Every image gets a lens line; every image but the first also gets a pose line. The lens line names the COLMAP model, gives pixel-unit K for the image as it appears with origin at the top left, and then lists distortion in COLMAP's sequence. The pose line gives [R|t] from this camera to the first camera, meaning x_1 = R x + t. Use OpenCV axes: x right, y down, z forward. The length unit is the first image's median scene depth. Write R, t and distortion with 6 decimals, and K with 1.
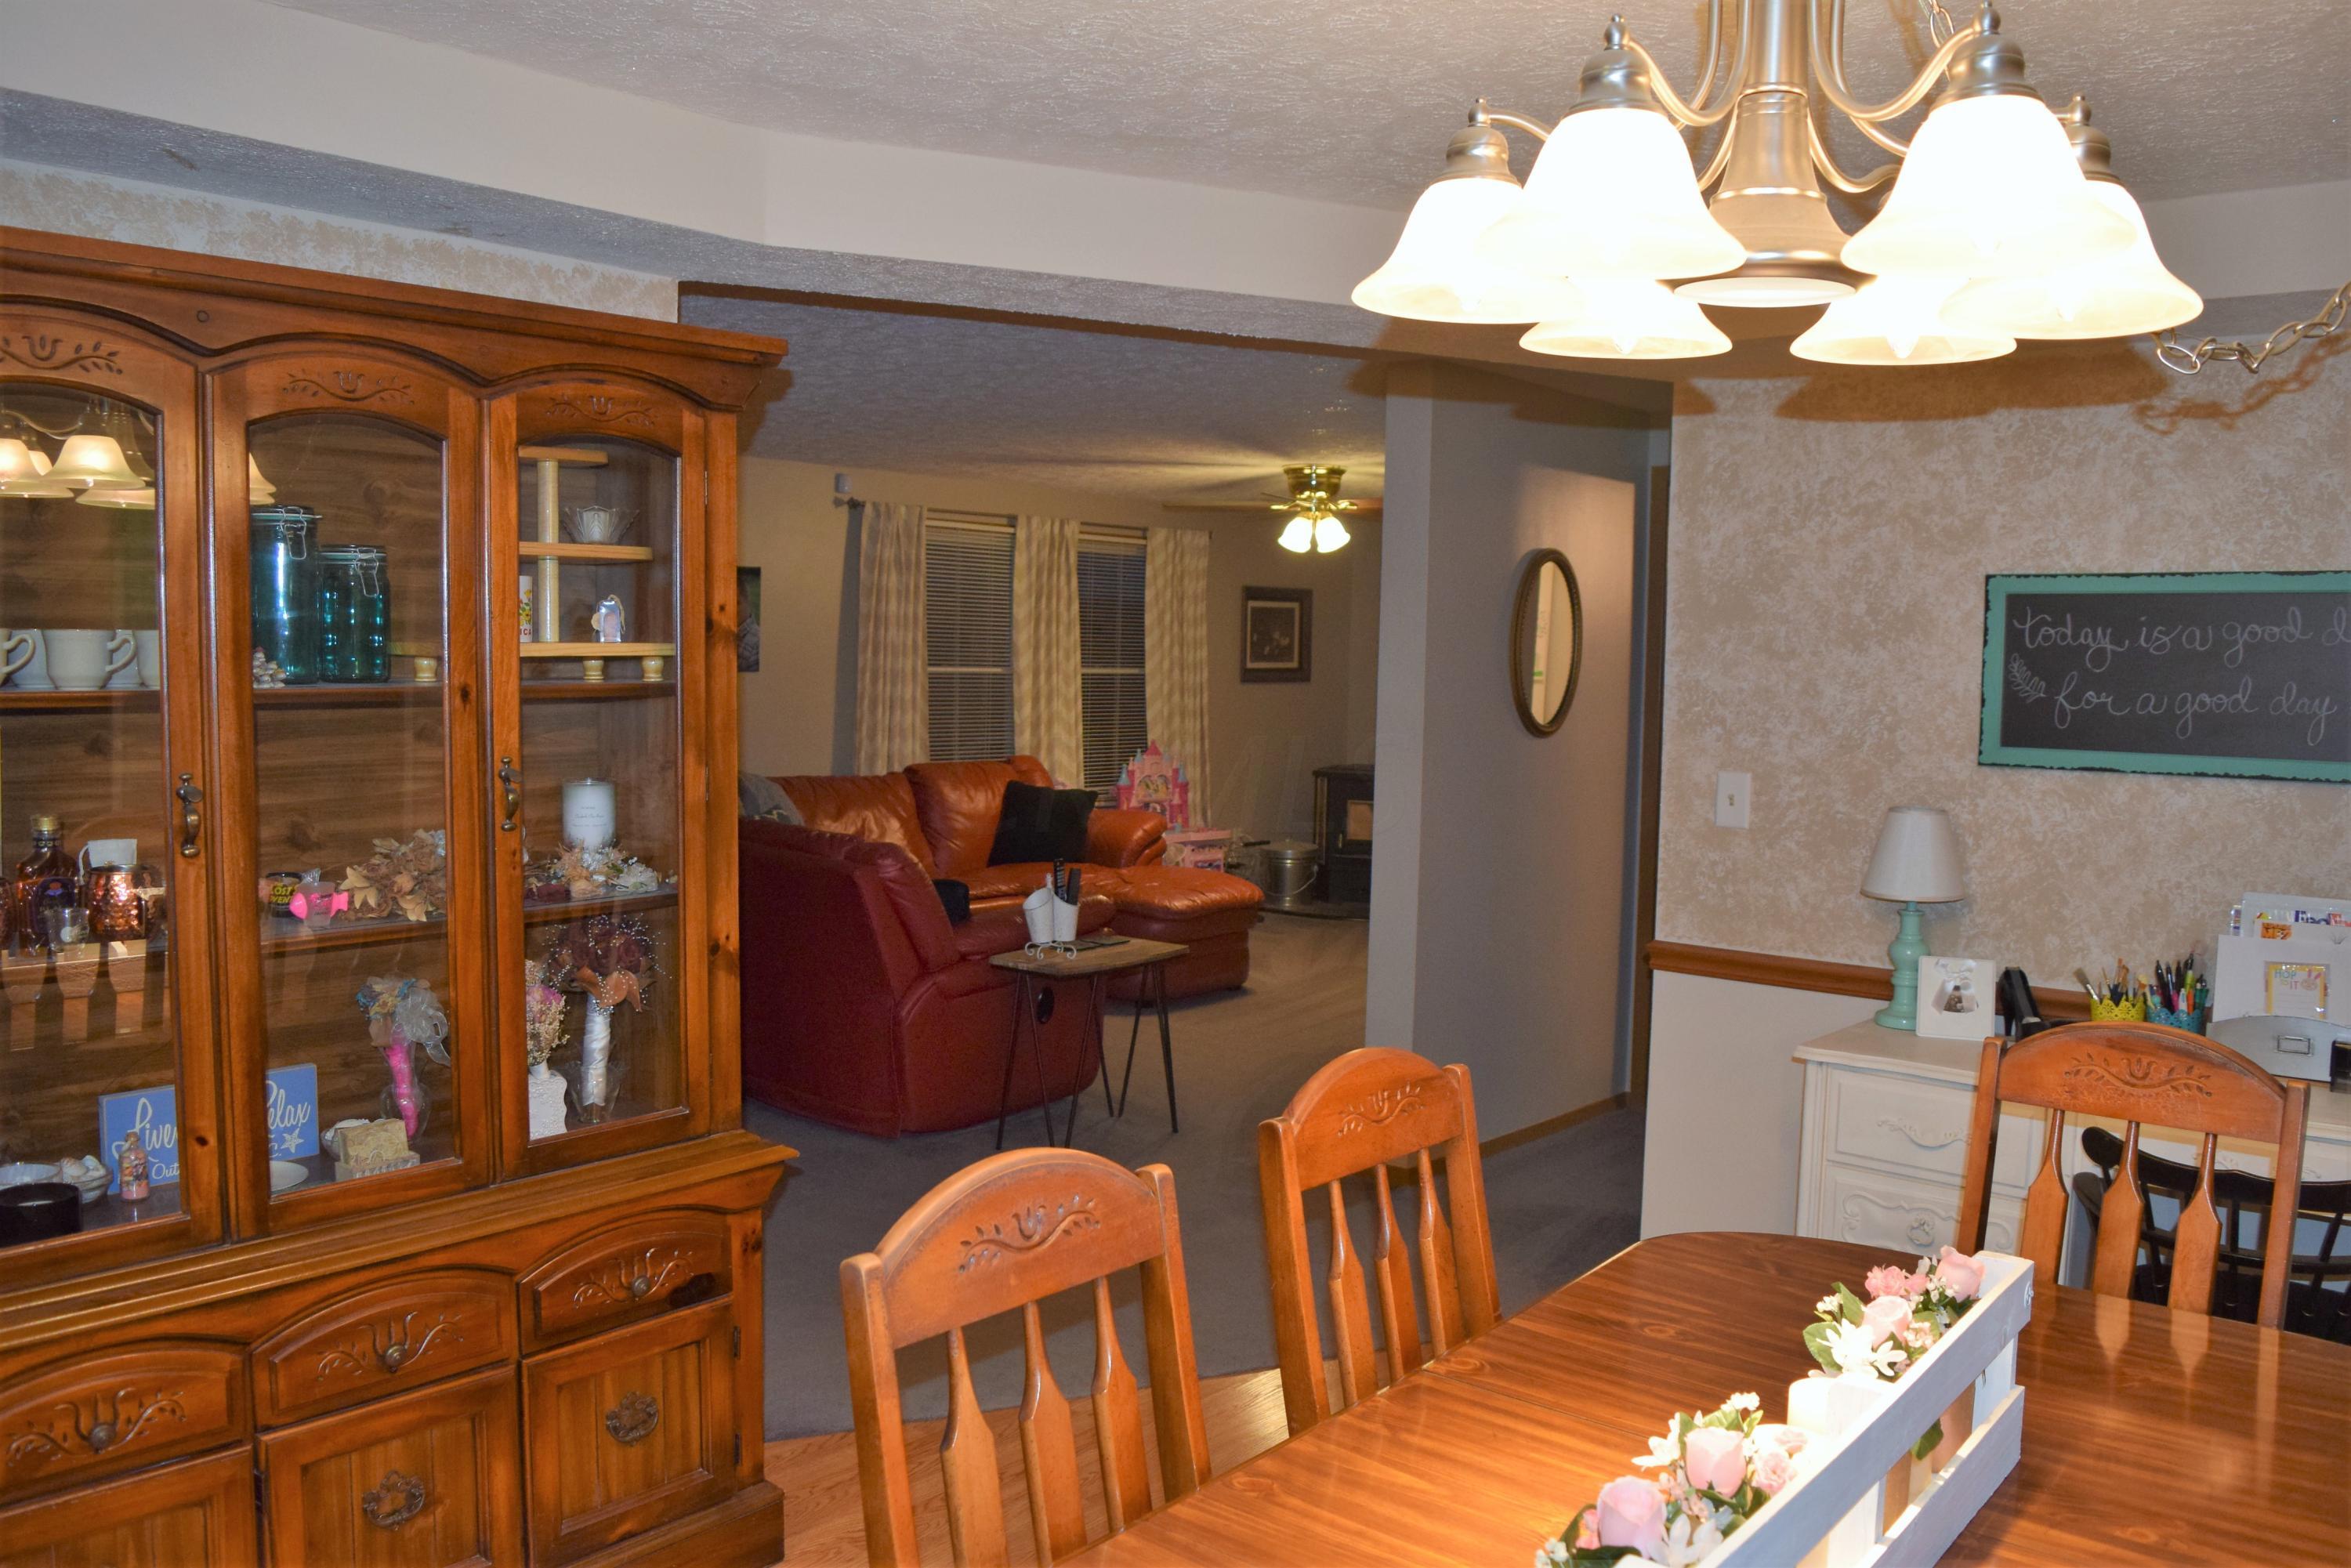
lens RADIAL K [[1838.7, 0, 1182.7], [0, 1838.7, 769.0], [0, 0, 1]] dist [-0.094797, 0.017883]
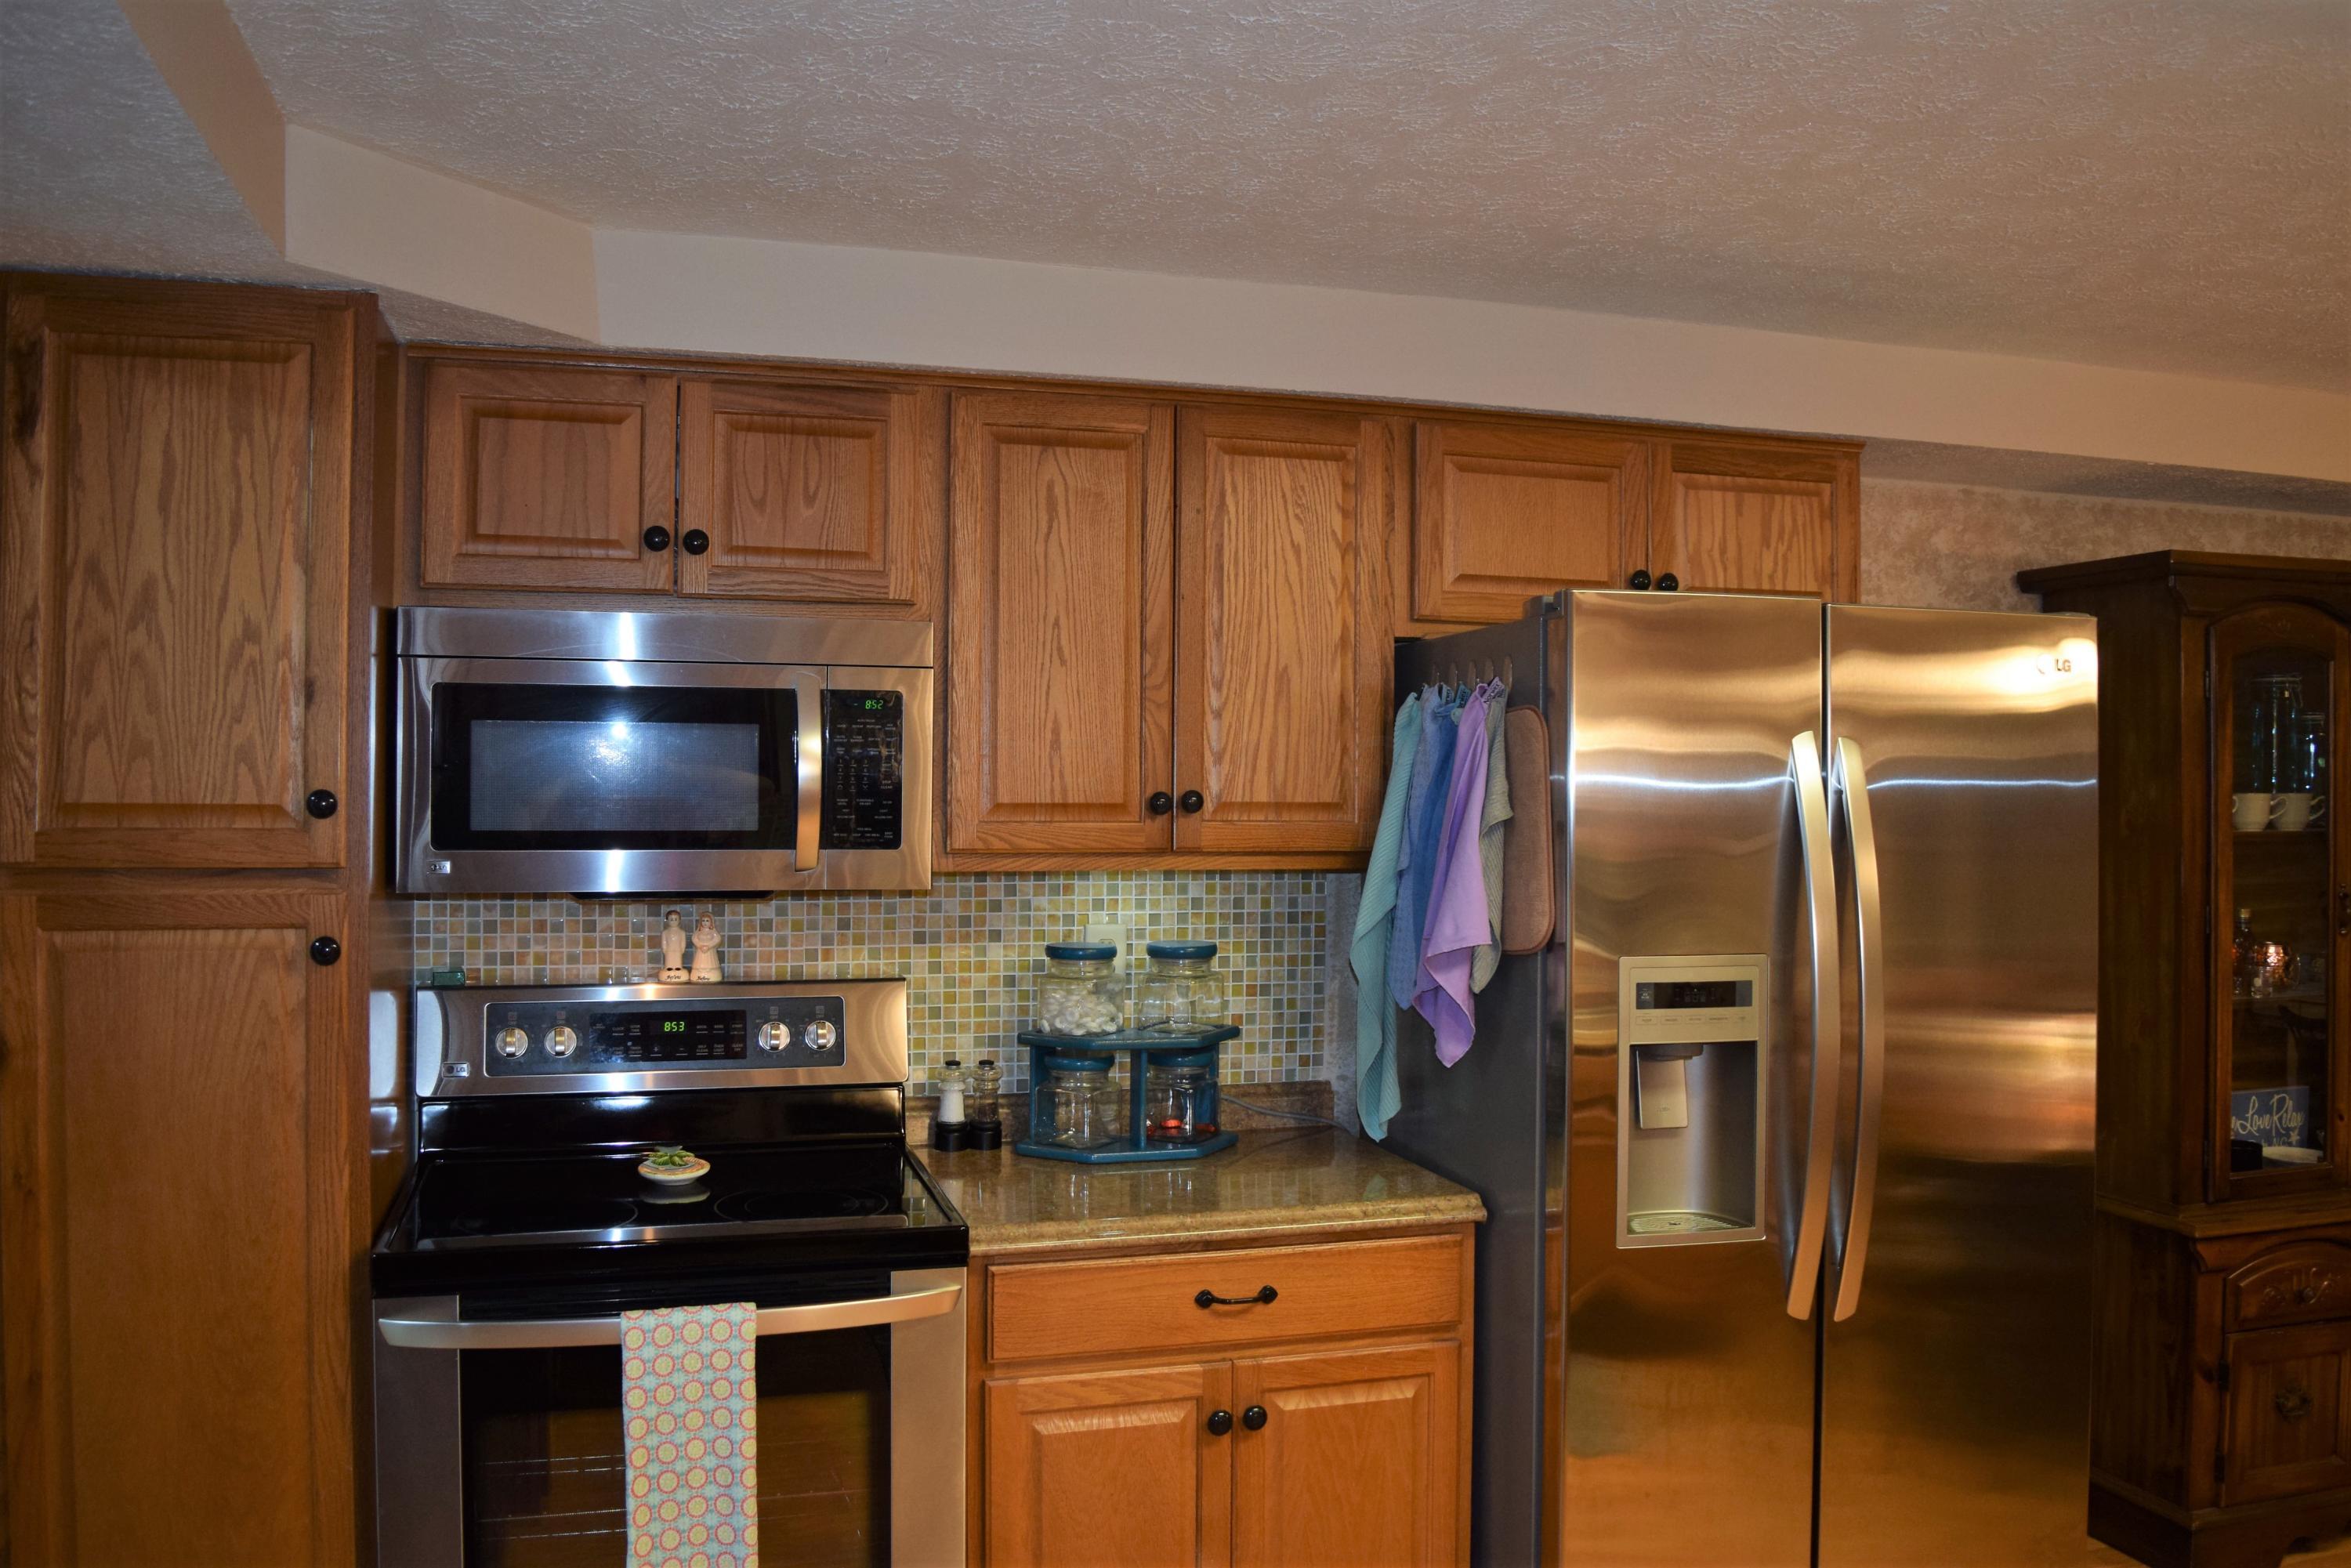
lens RADIAL K [[1838.7, 0, 1160.0], [0, 1838.7, 781.1], [0, 0, 1]] dist [-0.094797, 0.017883]
pose [[0.836065, -0.018684, -0.548312, -0.169686], [-0.023581, 0.997273, -0.069939, 0.013885], [0.548123, 0.071403, 0.833344, -0.264787]]
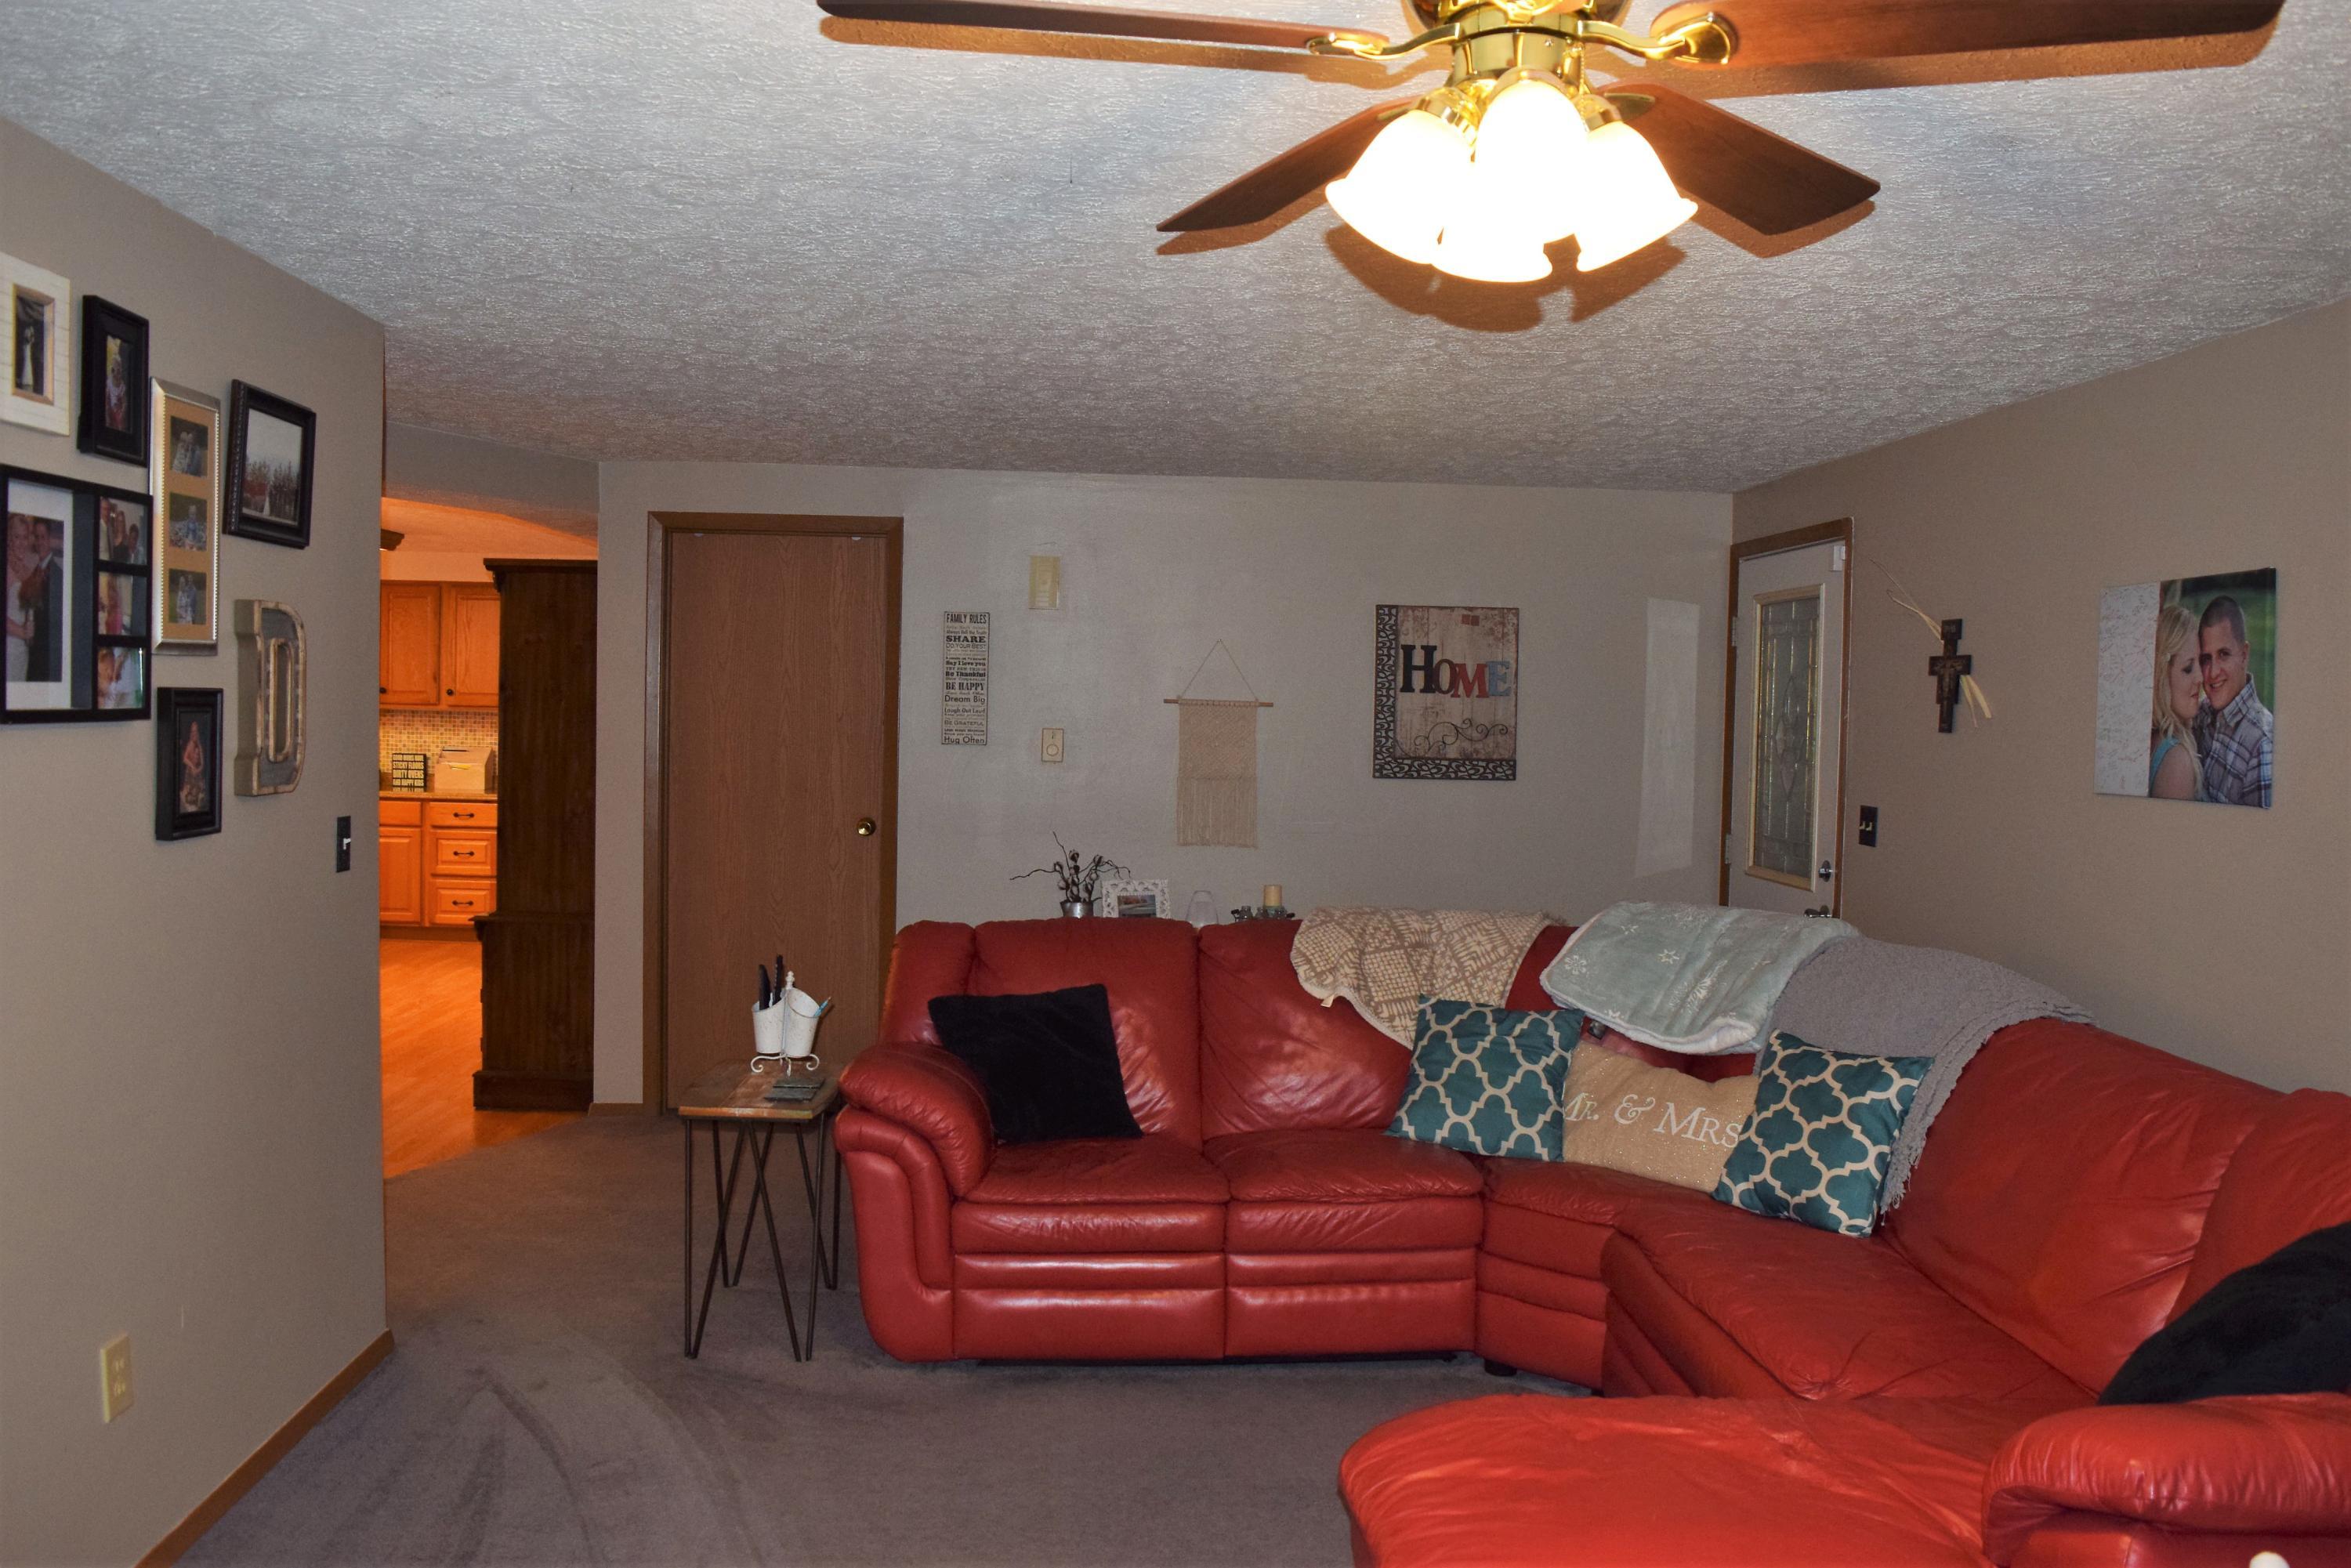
lens RADIAL K [[1838.7, 0, 1171.1], [0, 1838.7, 787.9], [0, 0, 1]] dist [-0.094797, 0.017883]
pose [[-0.724980, -0.007507, -0.688729, 0.259659], [-0.084330, 0.993385, 0.077941, -0.073501], [0.683588, 0.114586, -0.720817, 1.193830]]
